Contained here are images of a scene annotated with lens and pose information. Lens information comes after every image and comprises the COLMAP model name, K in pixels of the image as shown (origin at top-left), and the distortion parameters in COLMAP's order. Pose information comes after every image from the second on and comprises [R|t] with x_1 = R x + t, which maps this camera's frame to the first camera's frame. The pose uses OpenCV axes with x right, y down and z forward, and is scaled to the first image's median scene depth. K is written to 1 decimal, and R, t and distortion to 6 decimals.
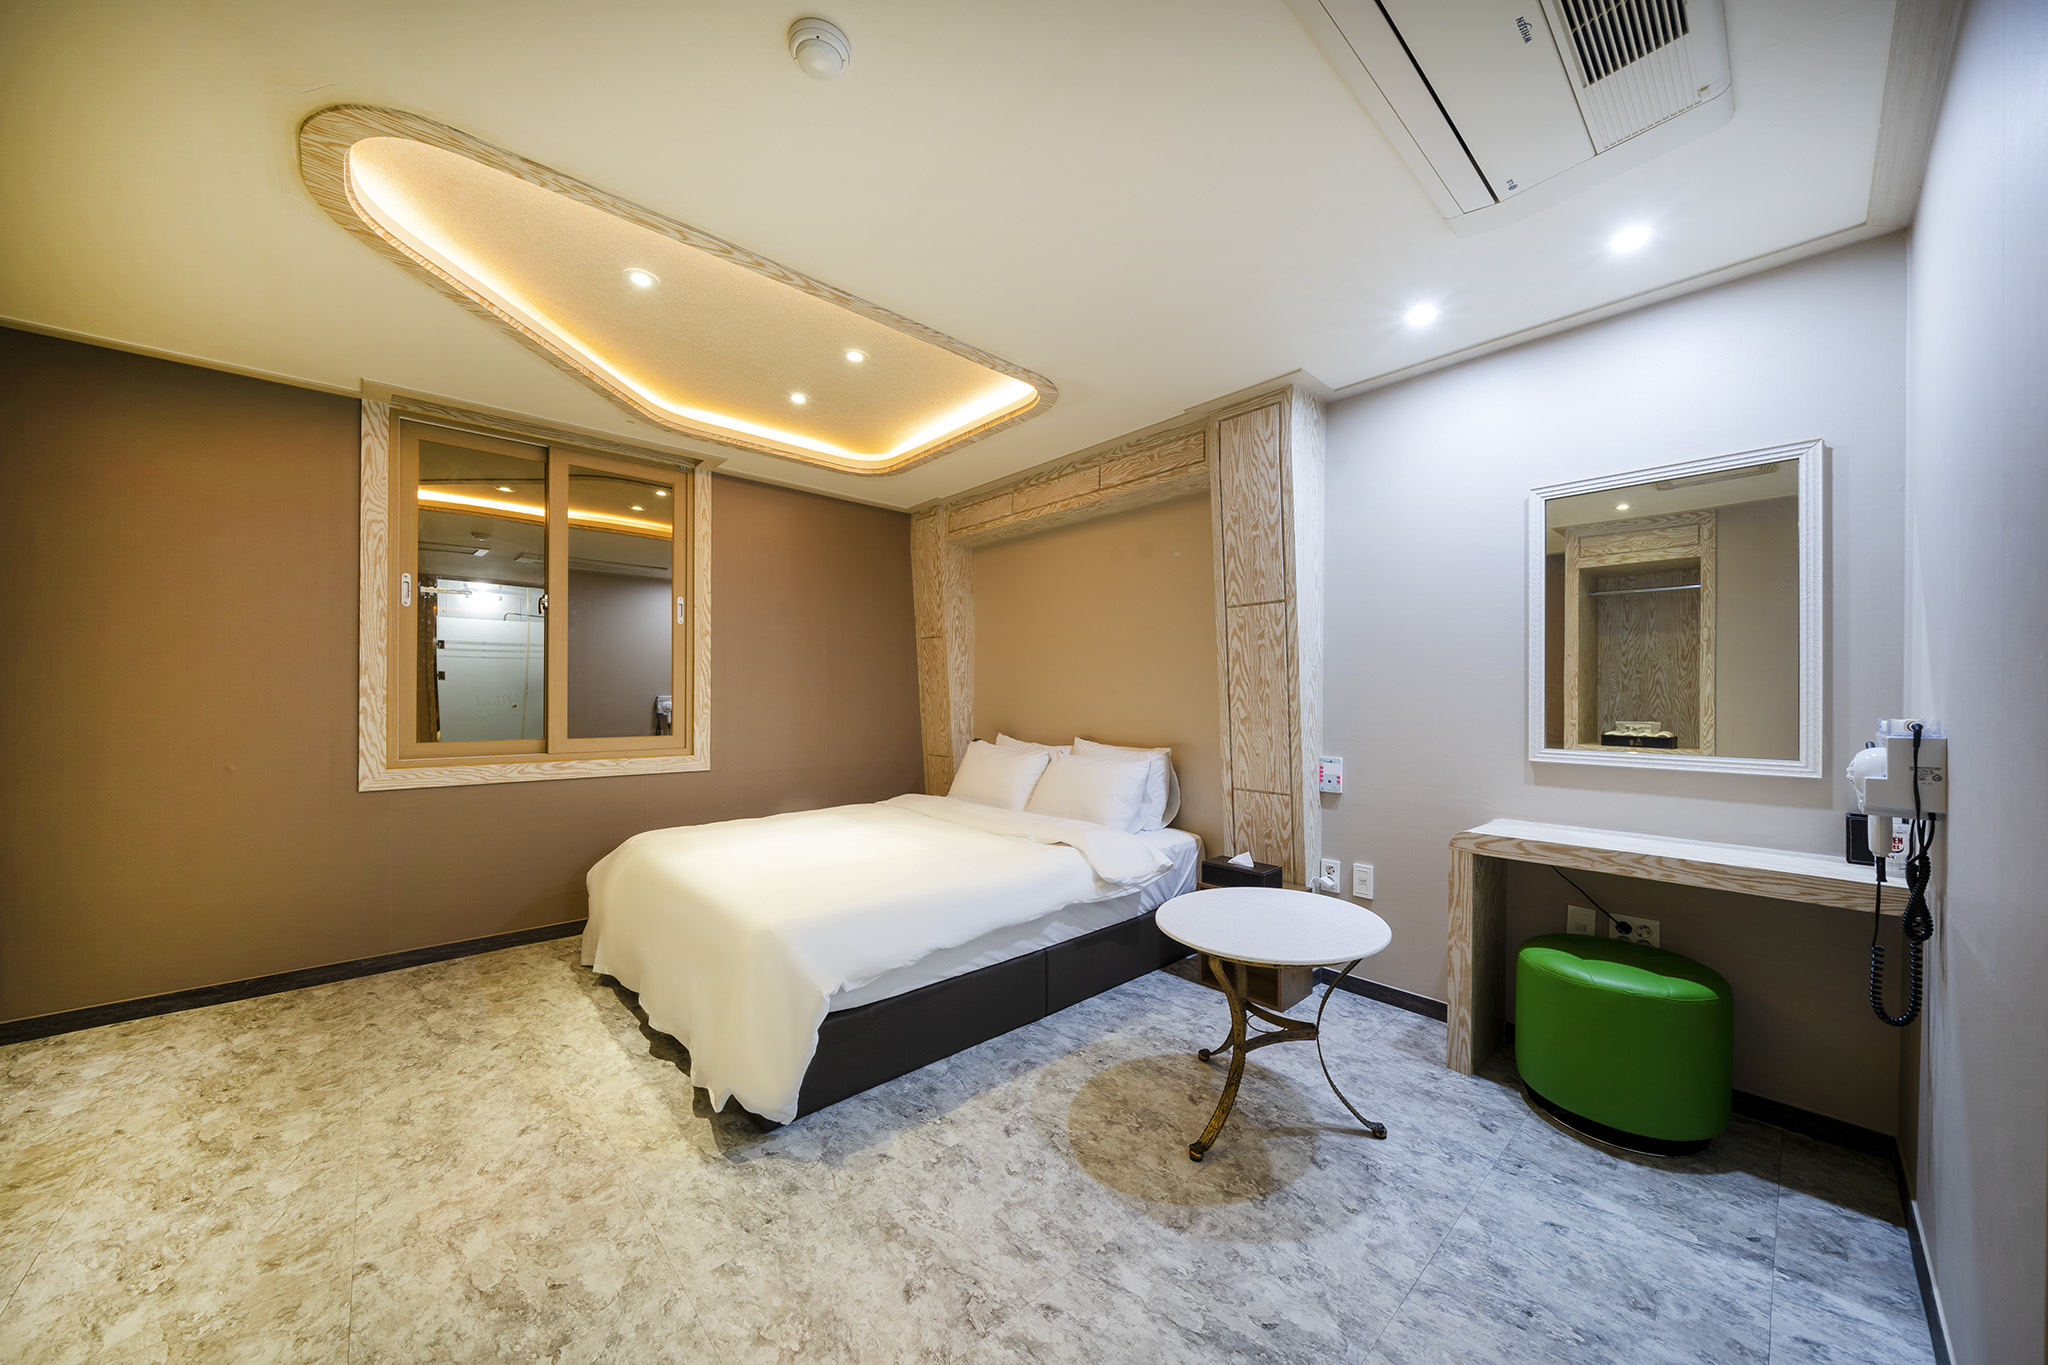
lens RADIAL K [[706.7, 0, 1024.9], [0, 706.7, 689.7], [0, 0, 1]] dist [-0.001606, -0.000003]
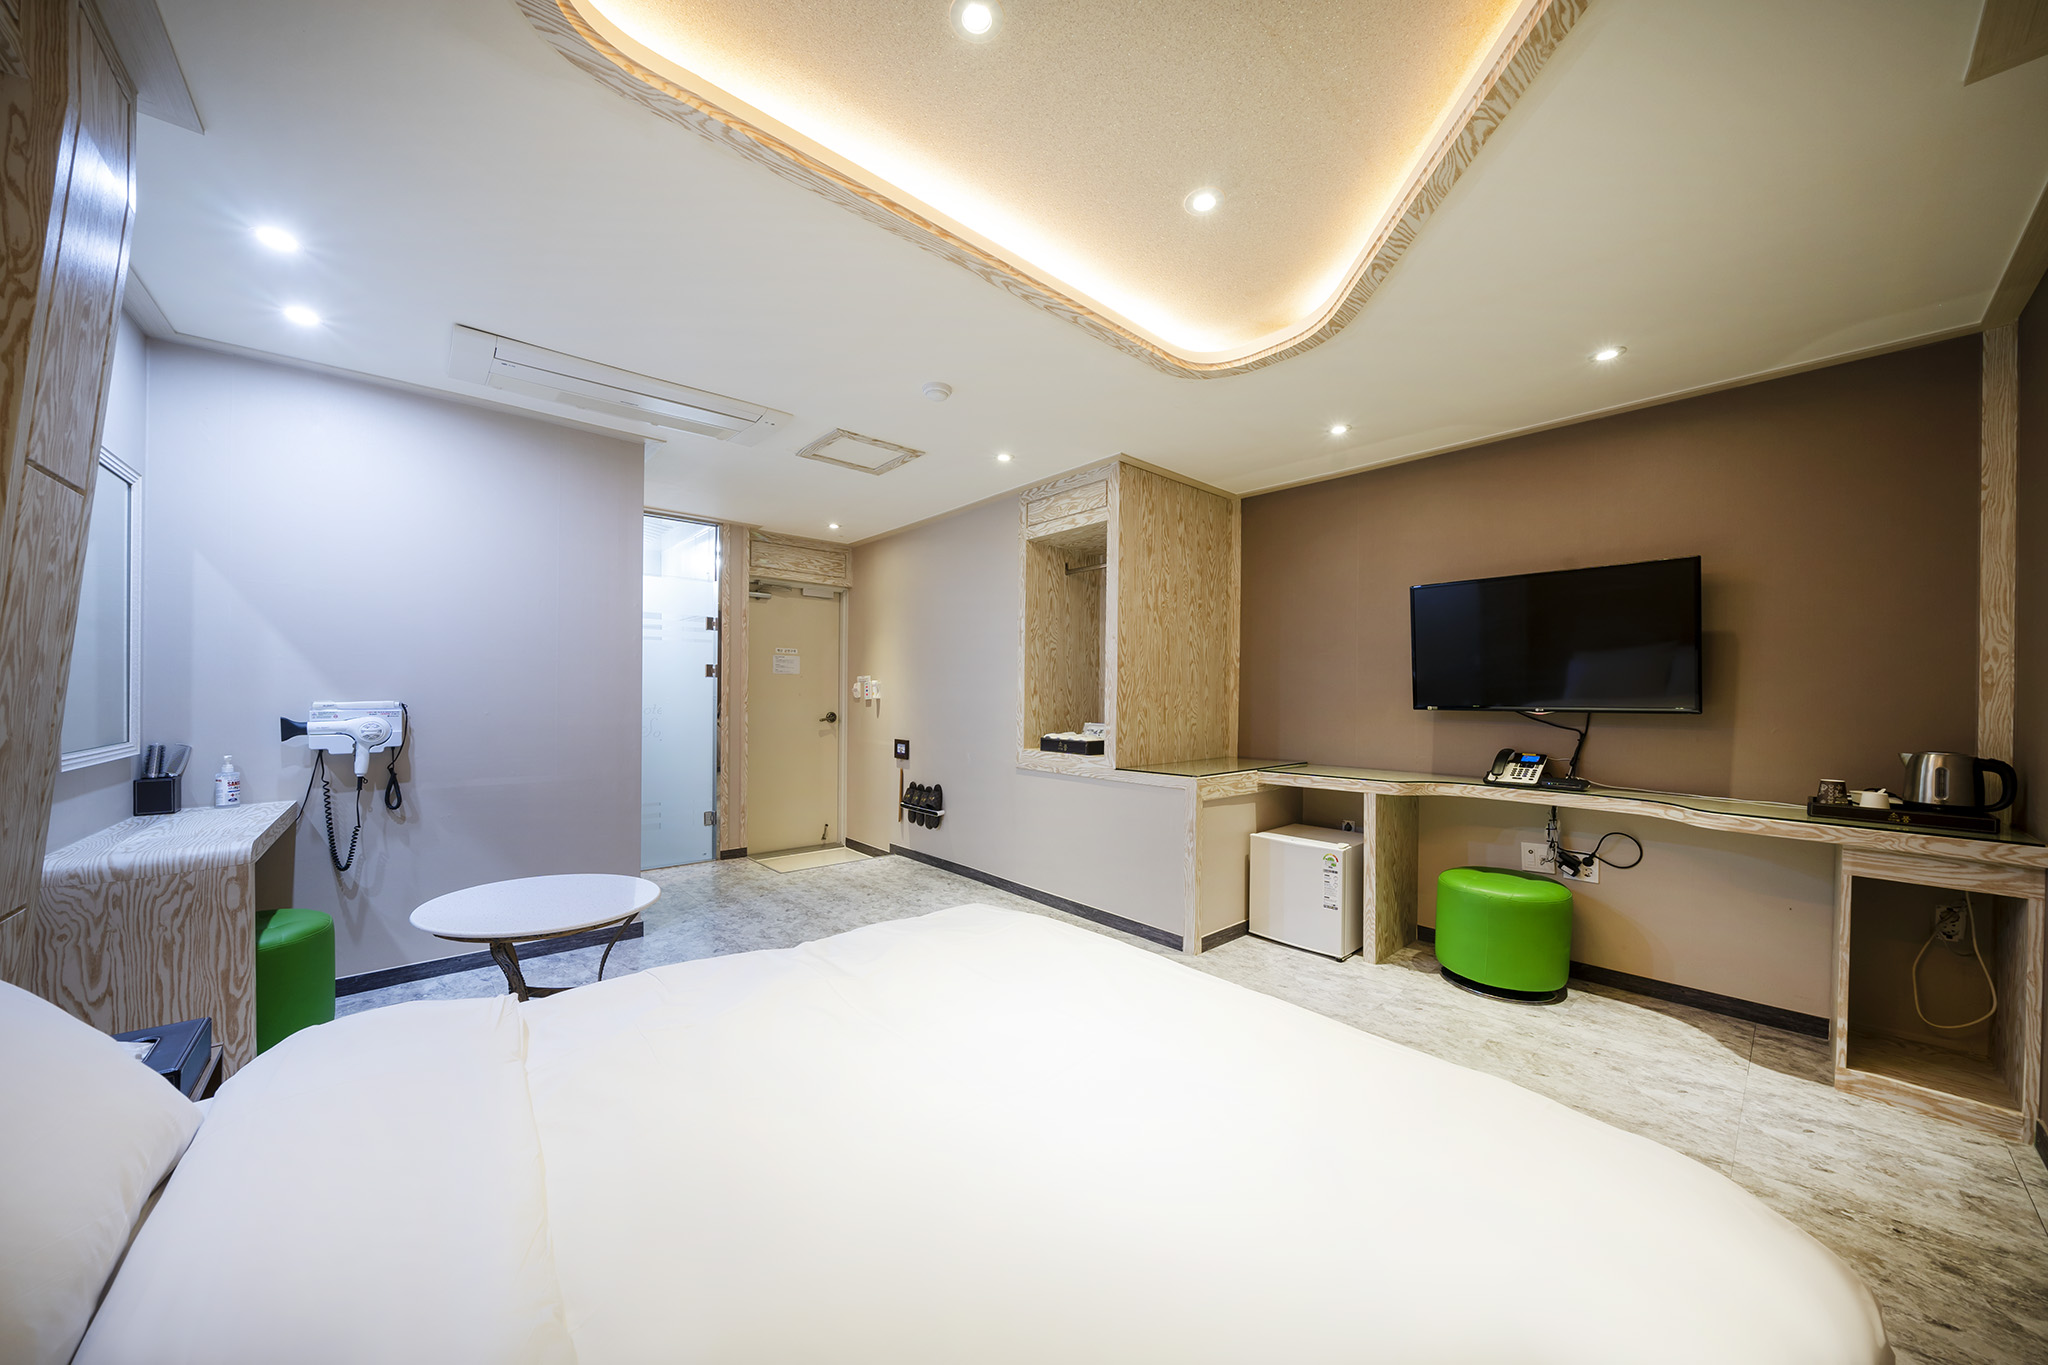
lens RADIAL K [[706.7, 0, 1012.2], [0, 706.7, 694.1], [0, 0, 1]] dist [-0.001606, -0.000003]
pose [[-0.999426, -0.013644, 0.031023, -0.272890], [-0.013808, 0.999892, -0.005062, 0.003806], [-0.030950, -0.005487, -0.999506, 1.419454]]
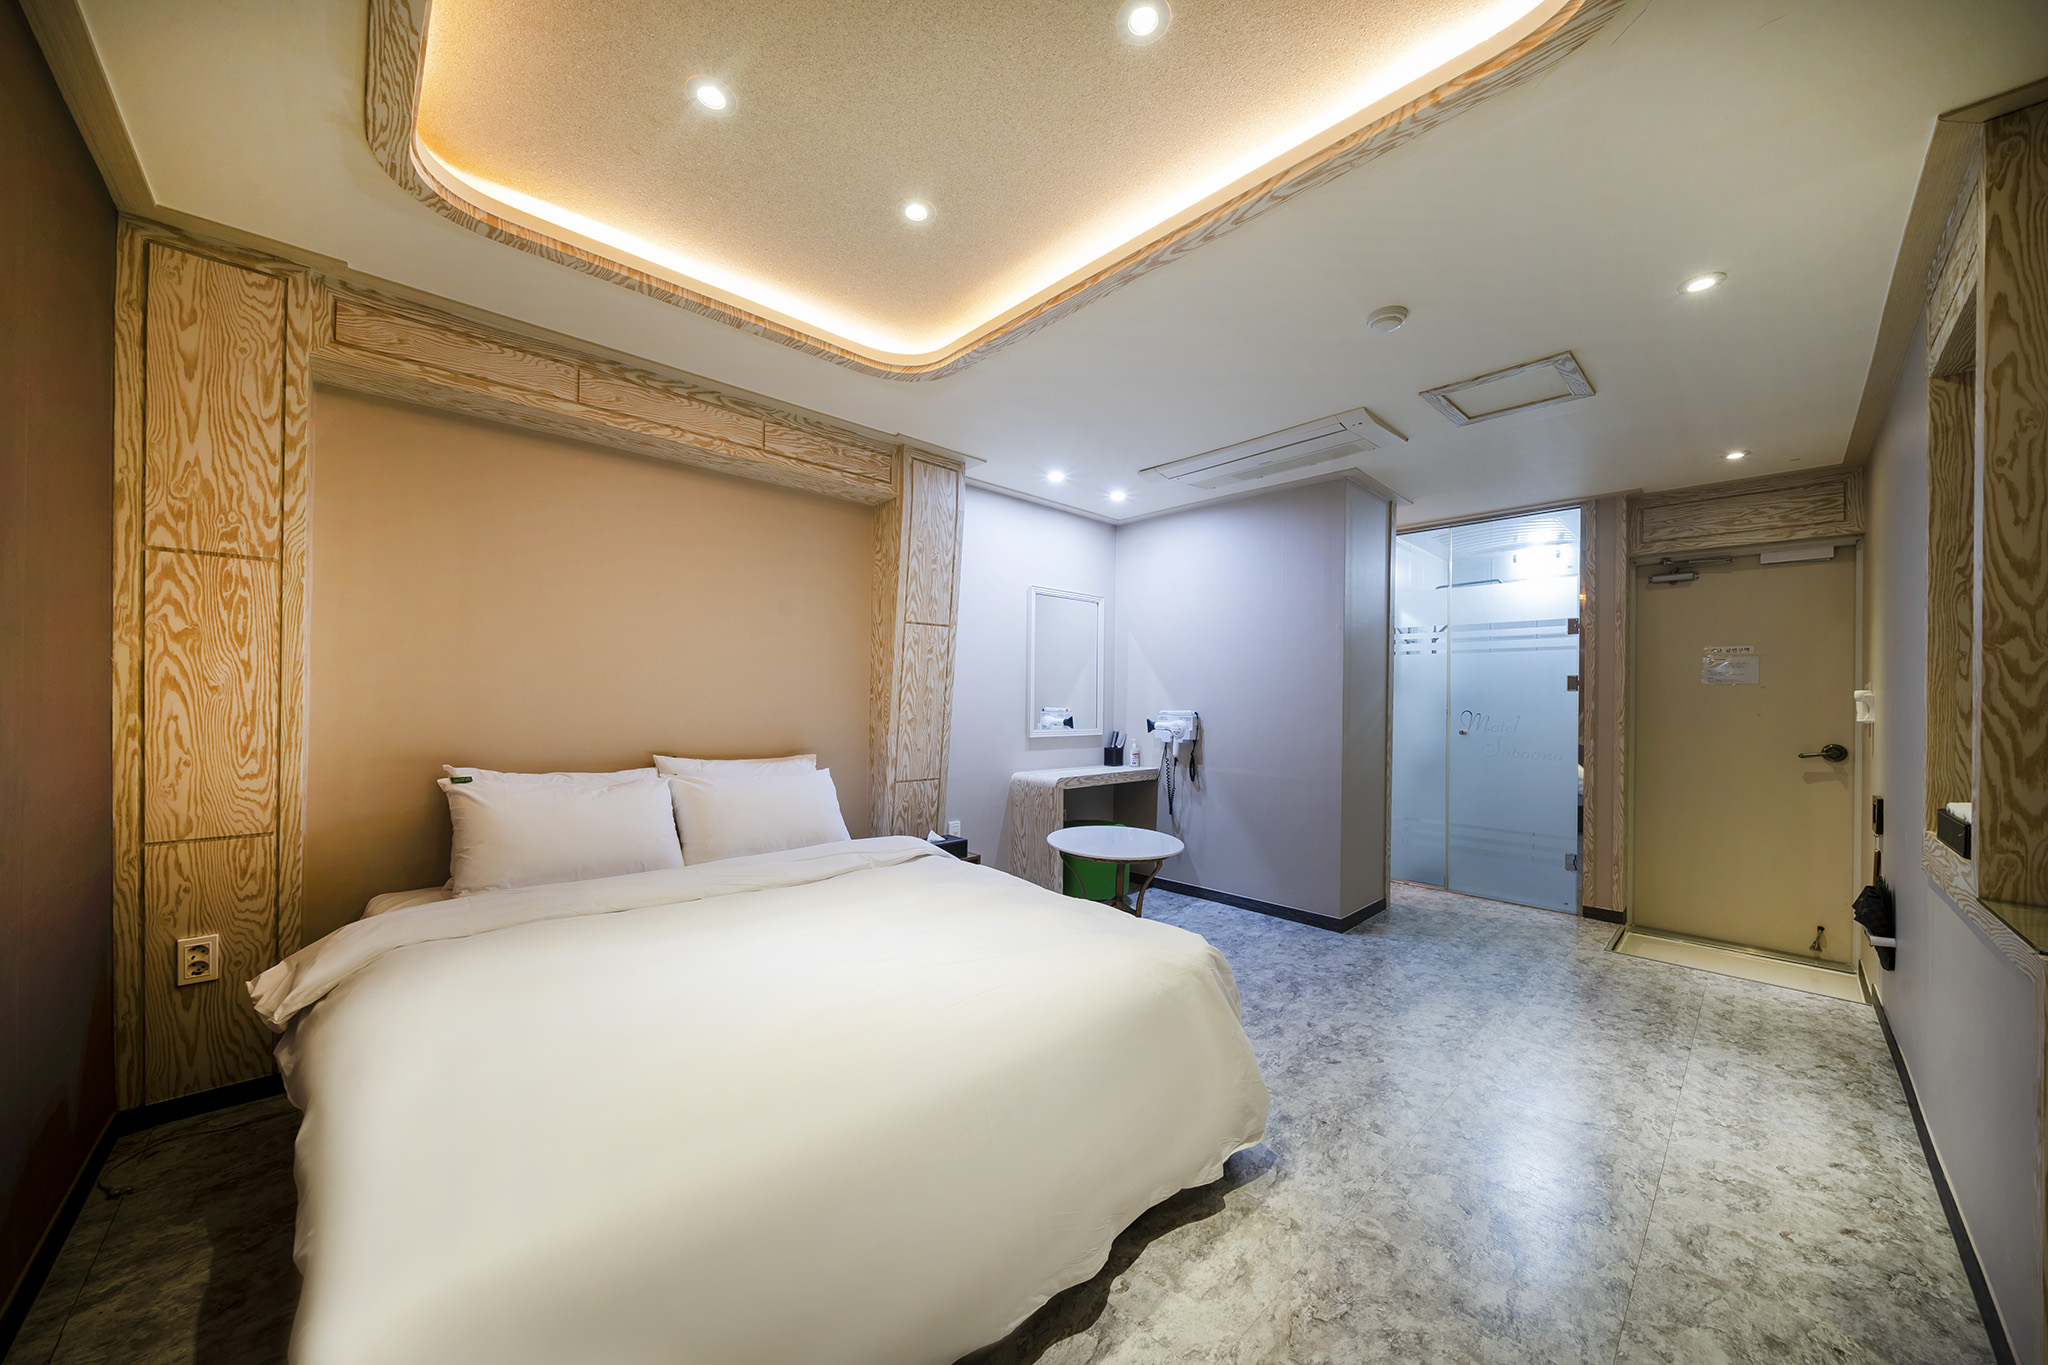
lens RADIAL K [[706.7, 0, 1027.5], [0, 706.7, 694.1], [0, 0, 1]] dist [-0.001606, -0.000003]
pose [[-0.014234, 0.004891, 0.999887, -0.883377], [-0.020557, 0.999775, -0.005183, 0.000315], [-0.999687, -0.020628, -0.014130, 0.849892]]
